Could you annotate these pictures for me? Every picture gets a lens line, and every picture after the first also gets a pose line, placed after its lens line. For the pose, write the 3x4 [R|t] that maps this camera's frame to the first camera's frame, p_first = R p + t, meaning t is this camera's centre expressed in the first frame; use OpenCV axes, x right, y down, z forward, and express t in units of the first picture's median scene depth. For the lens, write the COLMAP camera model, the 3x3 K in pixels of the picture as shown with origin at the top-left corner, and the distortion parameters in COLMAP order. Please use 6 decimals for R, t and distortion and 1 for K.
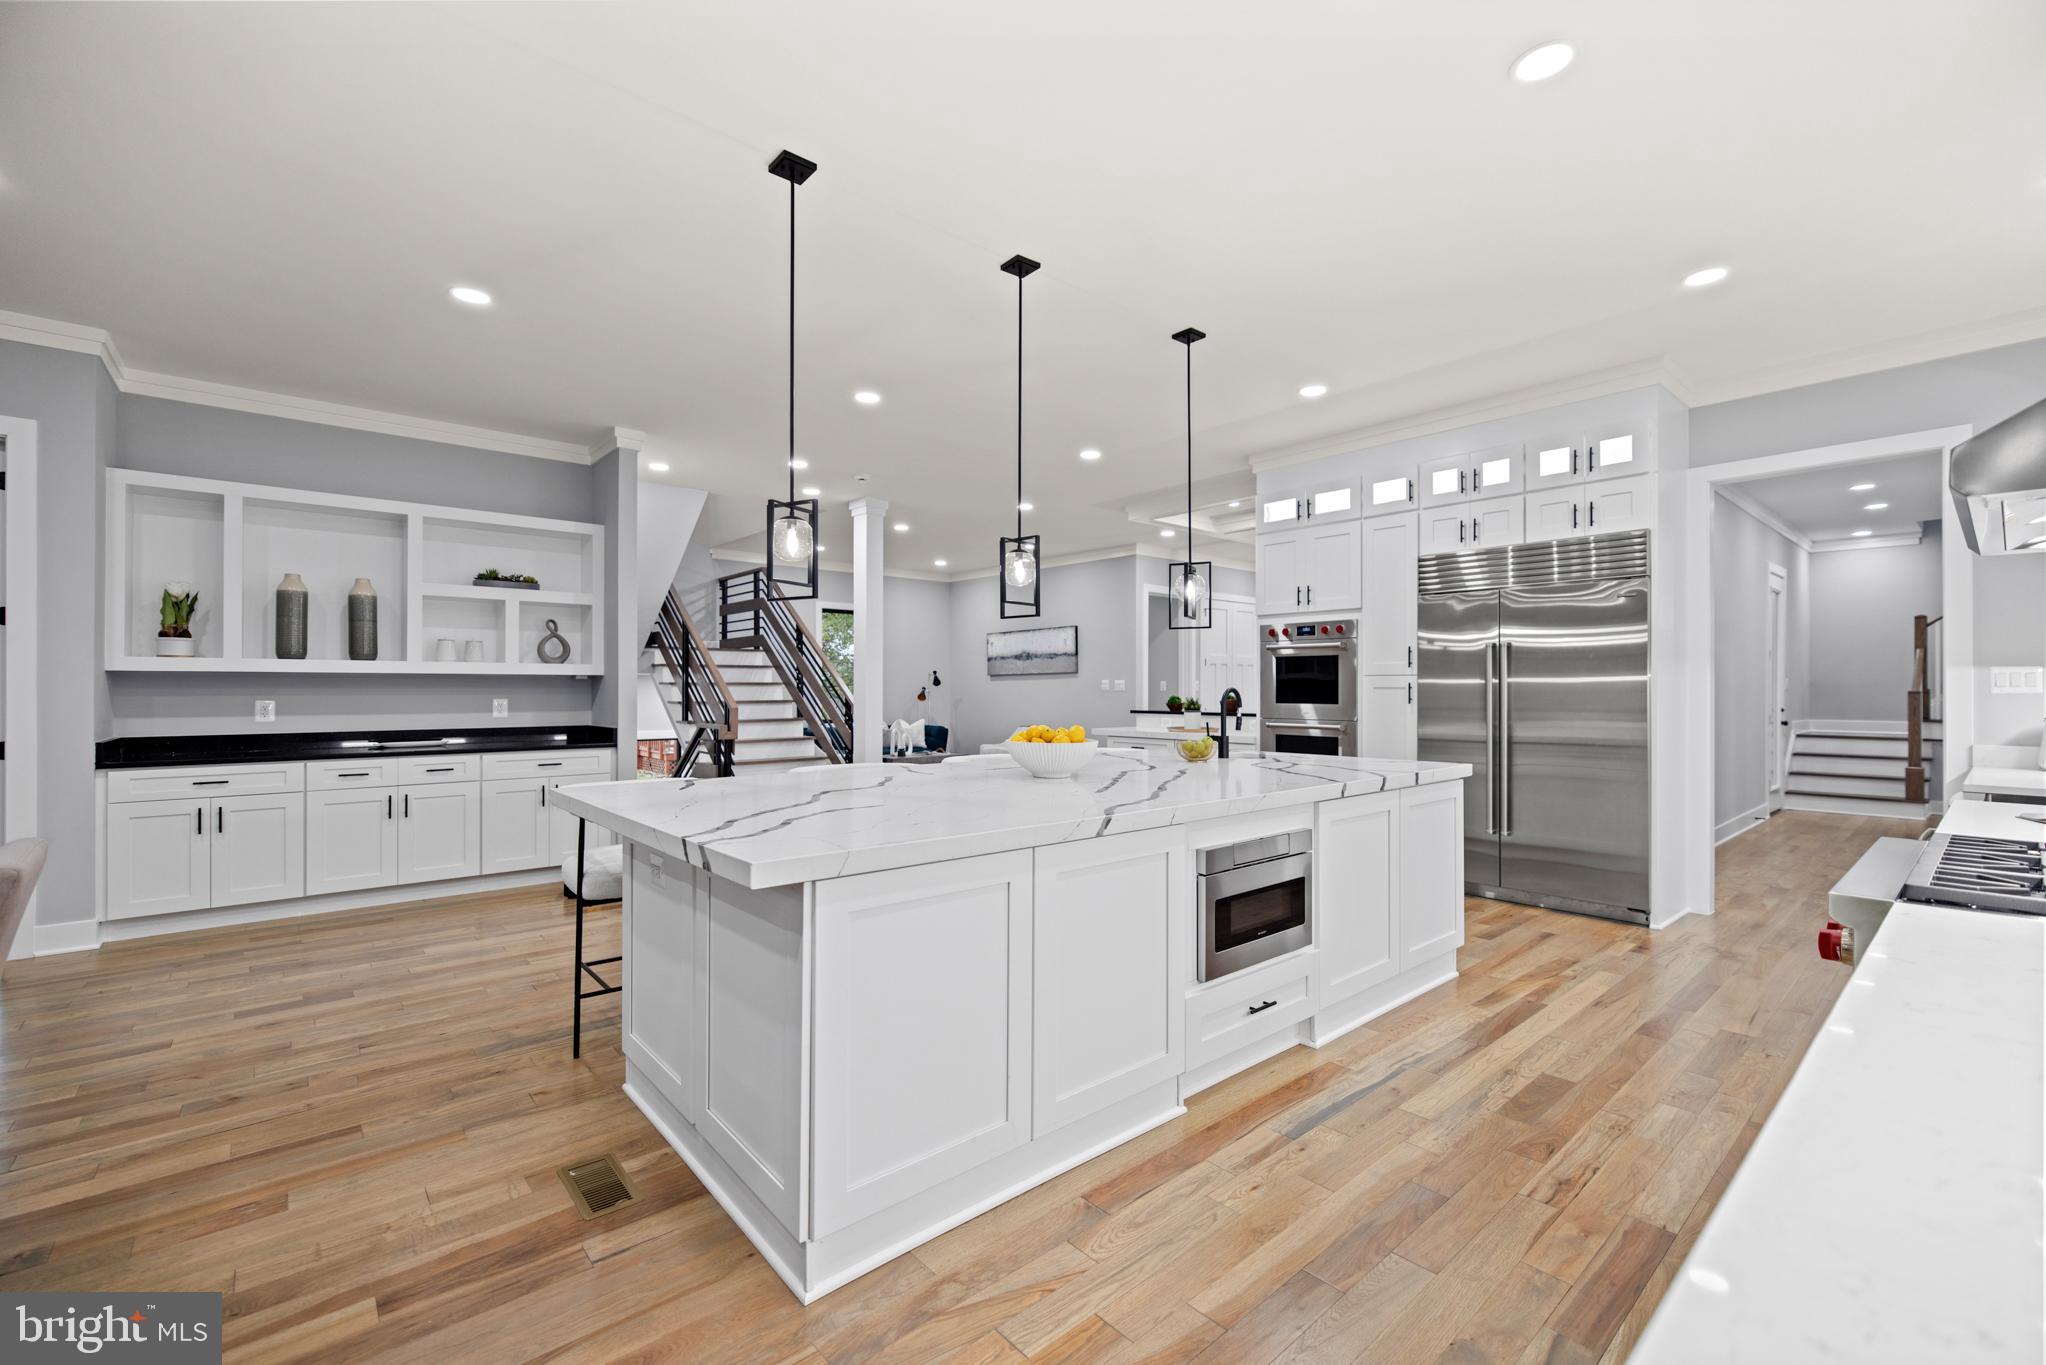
lens RADIAL K [[861.4, 0, 1023.0], [0, 861.4, 682.5], [0, 0, 1]] dist [0.006486, 0.000340]
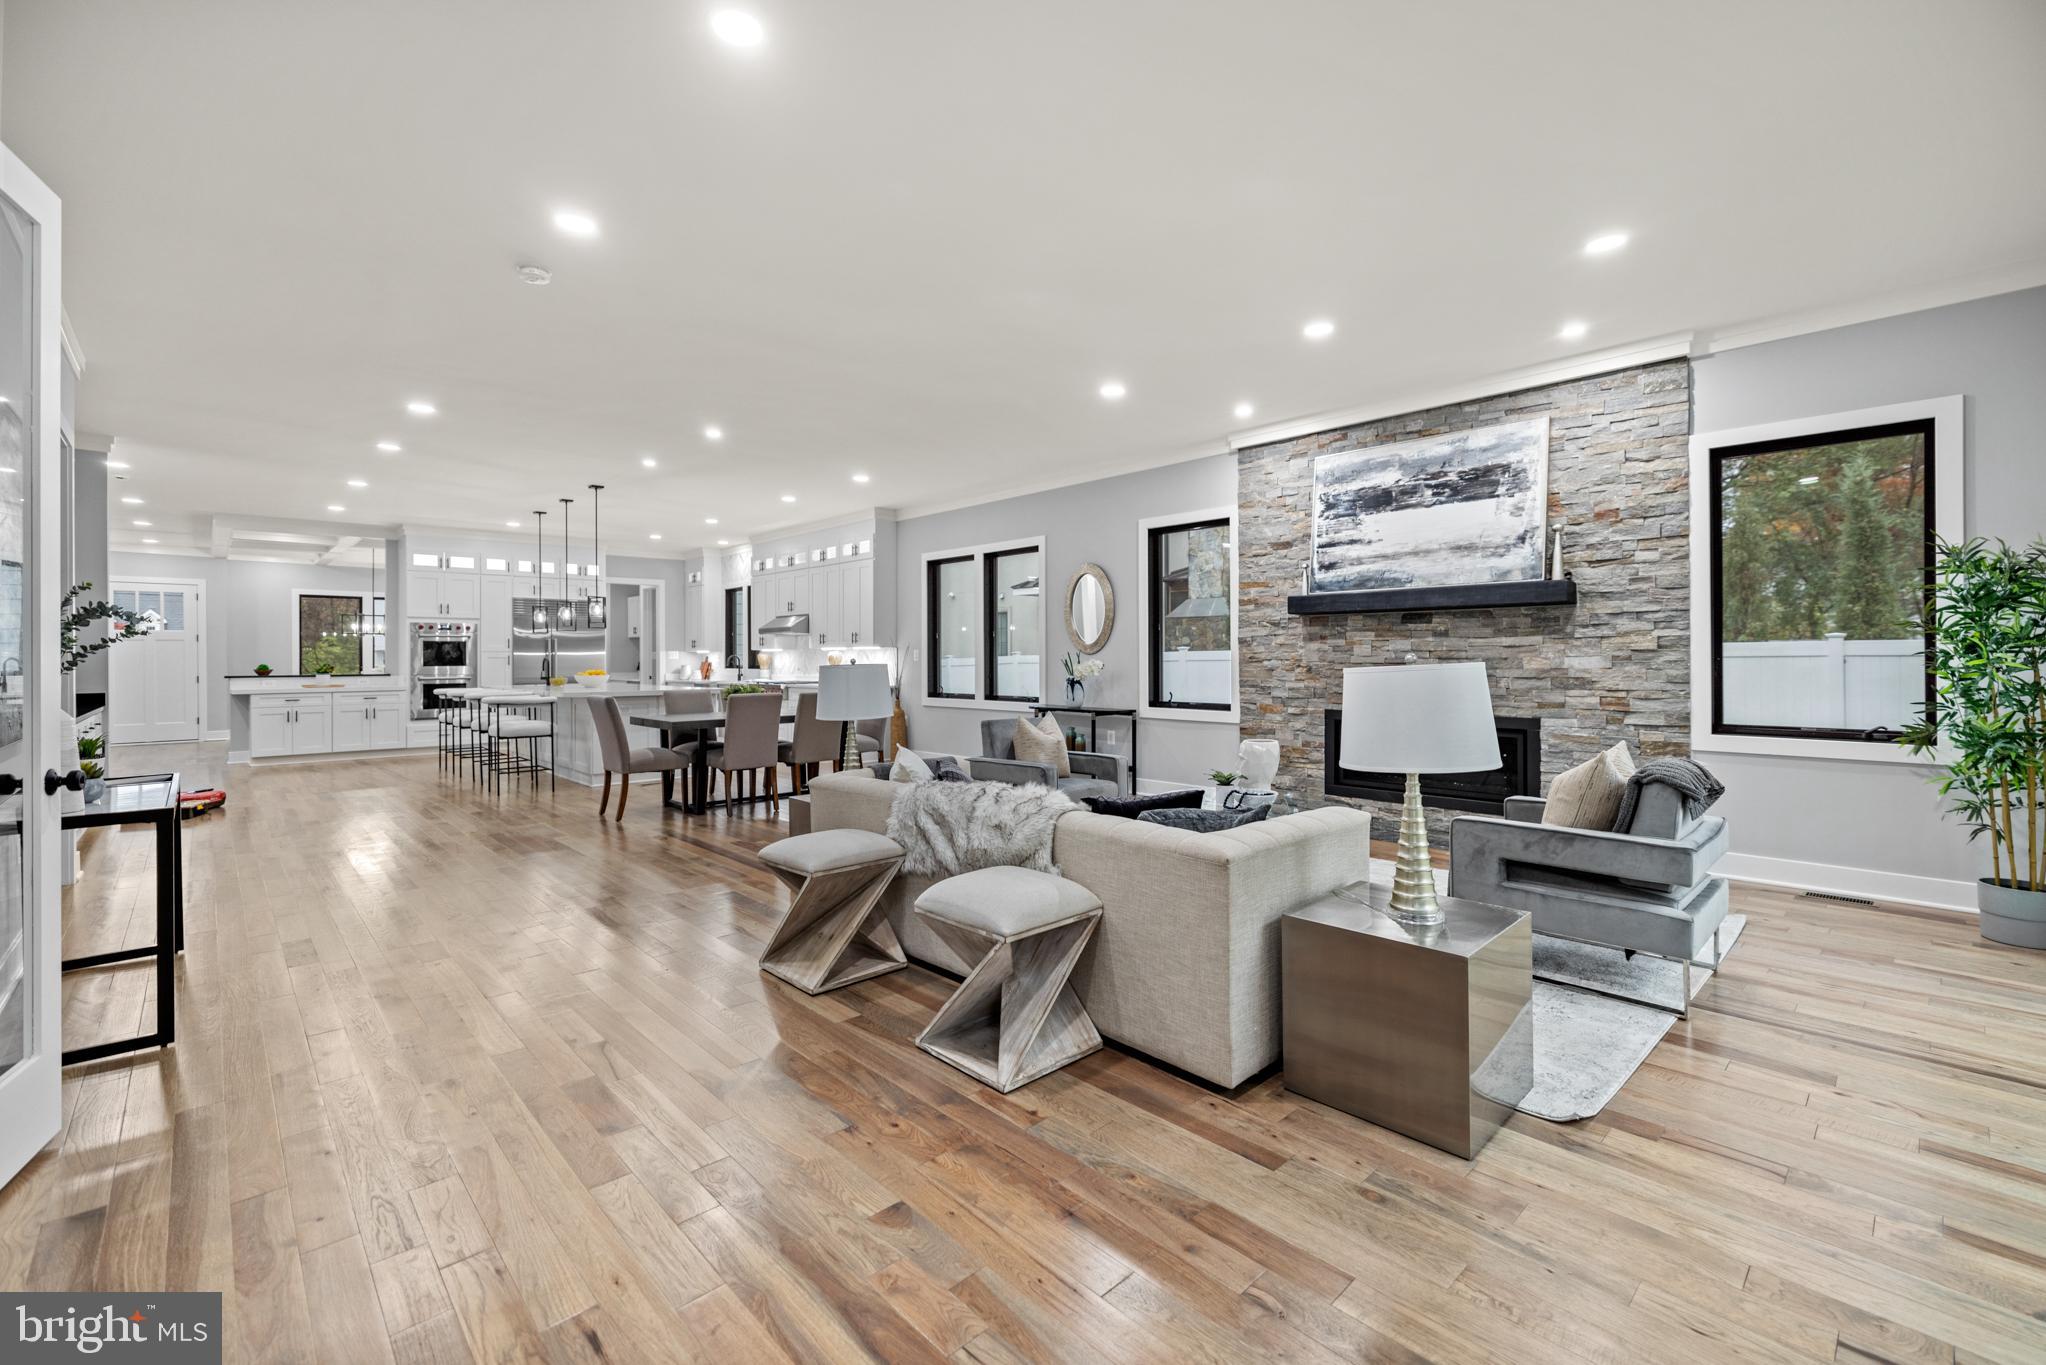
lens RADIAL K [[876.8, 0, 962.1], [0, 876.8, 660.0], [0, 0, 1]] dist [0.085084, -0.000112]
pose [[0.015477, -0.006237, 0.999861, -1.826046], [0.000261, 0.999981, 0.006233, -0.001351], [-0.999880, 0.000165, 0.015478, -0.179346]]
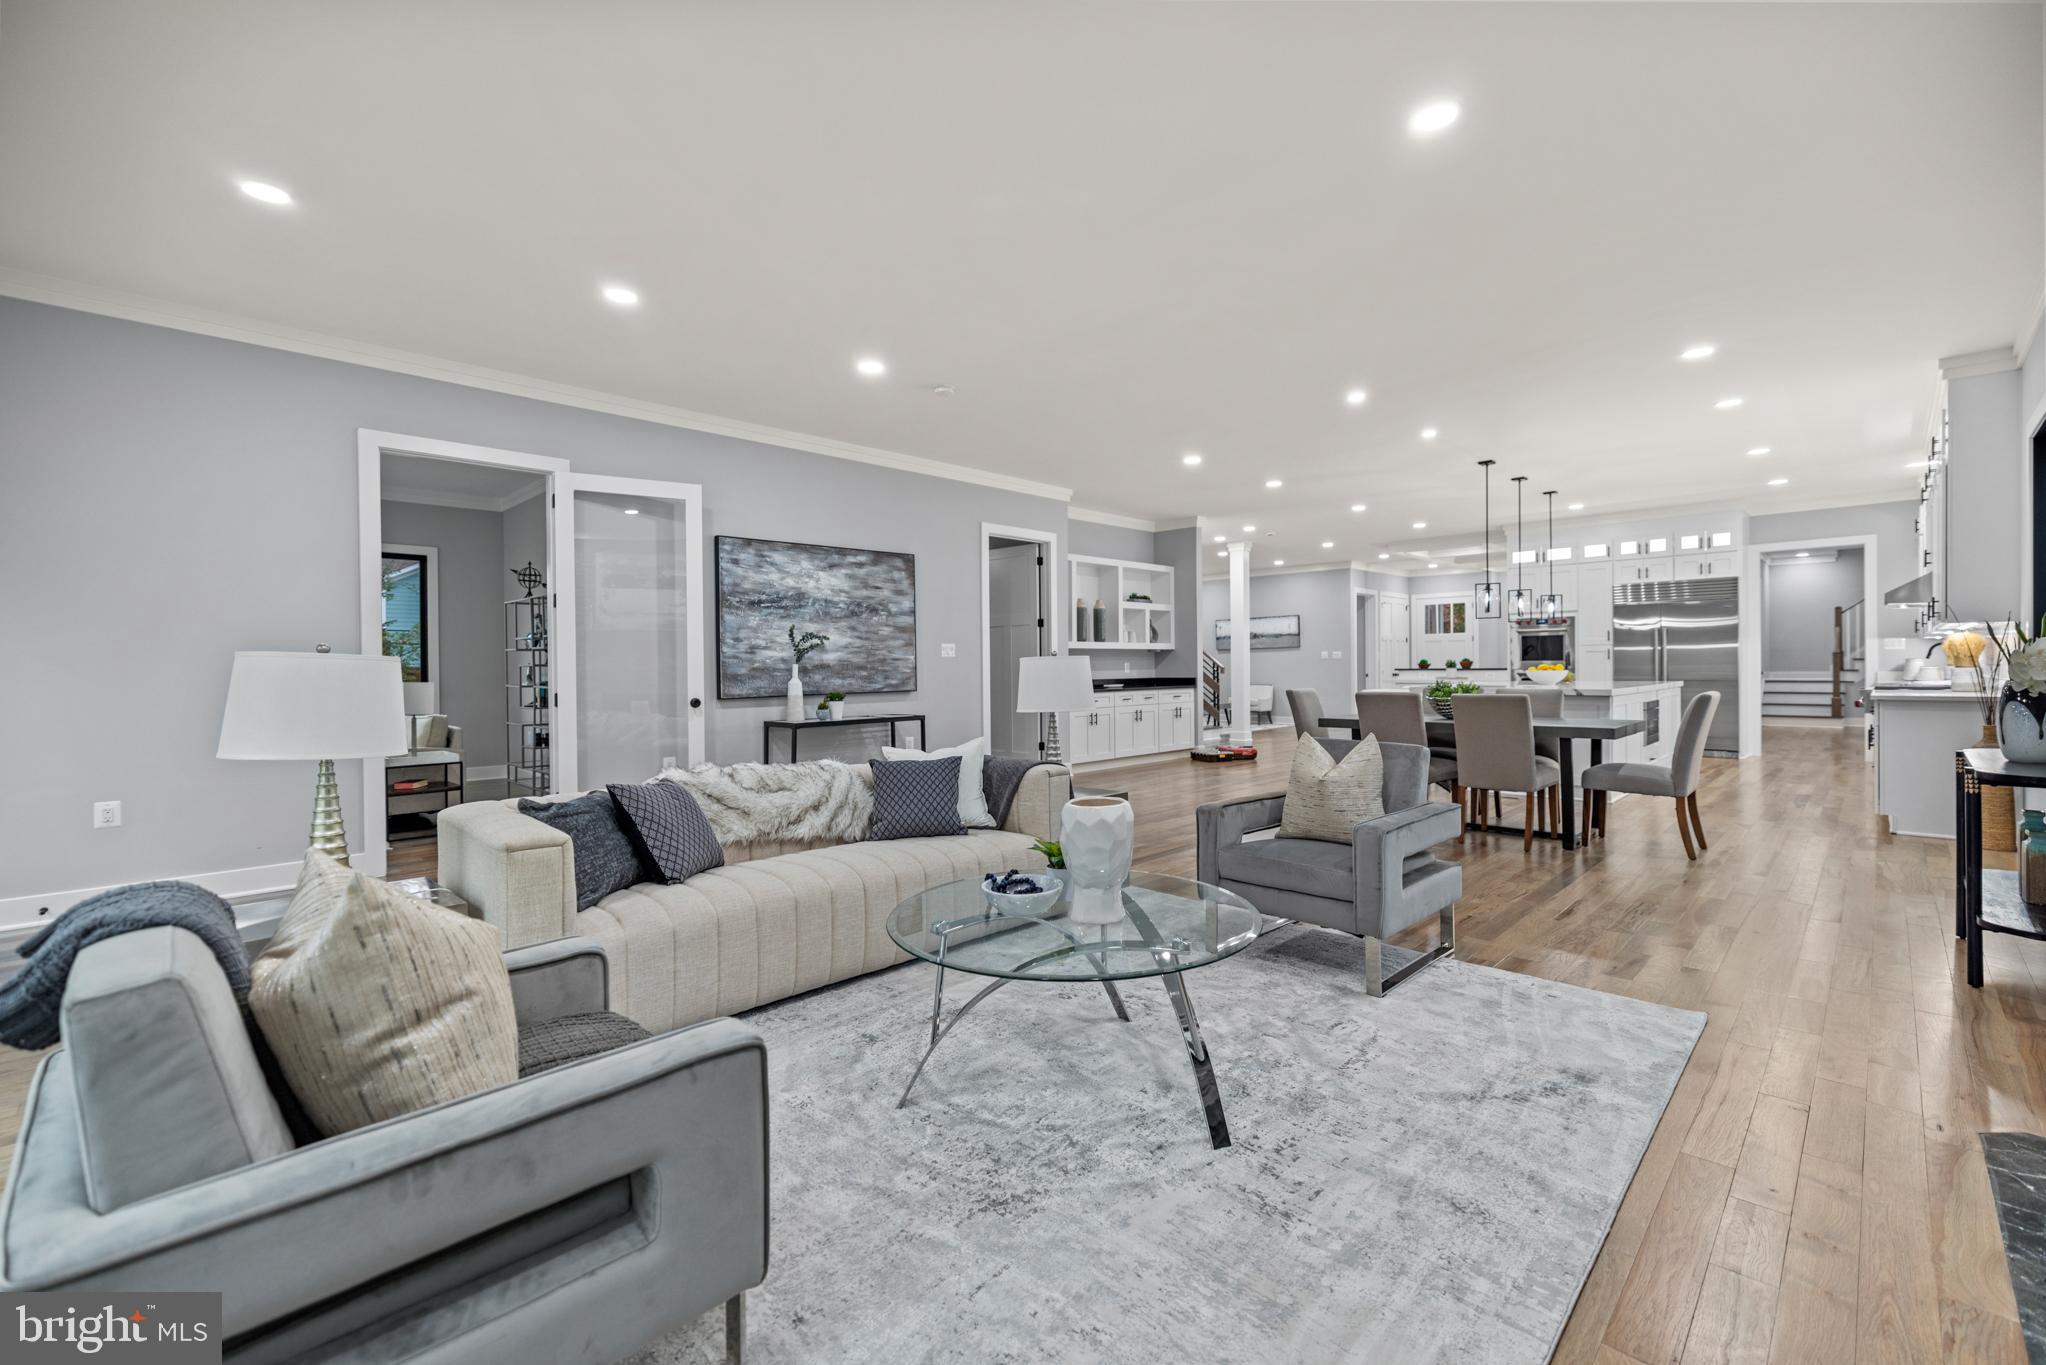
lens RADIAL K [[864.3, 0, 1023.0], [0, 864.3, 682.5], [0, 0, 1]] dist [0.001932, 0.000097]
pose [[0.997903, -0.012096, 0.063587, -1.031296], [0.010467, 0.999610, 0.025888, 0.011848], [-0.063875, -0.025168, 0.997641, -0.906553]]
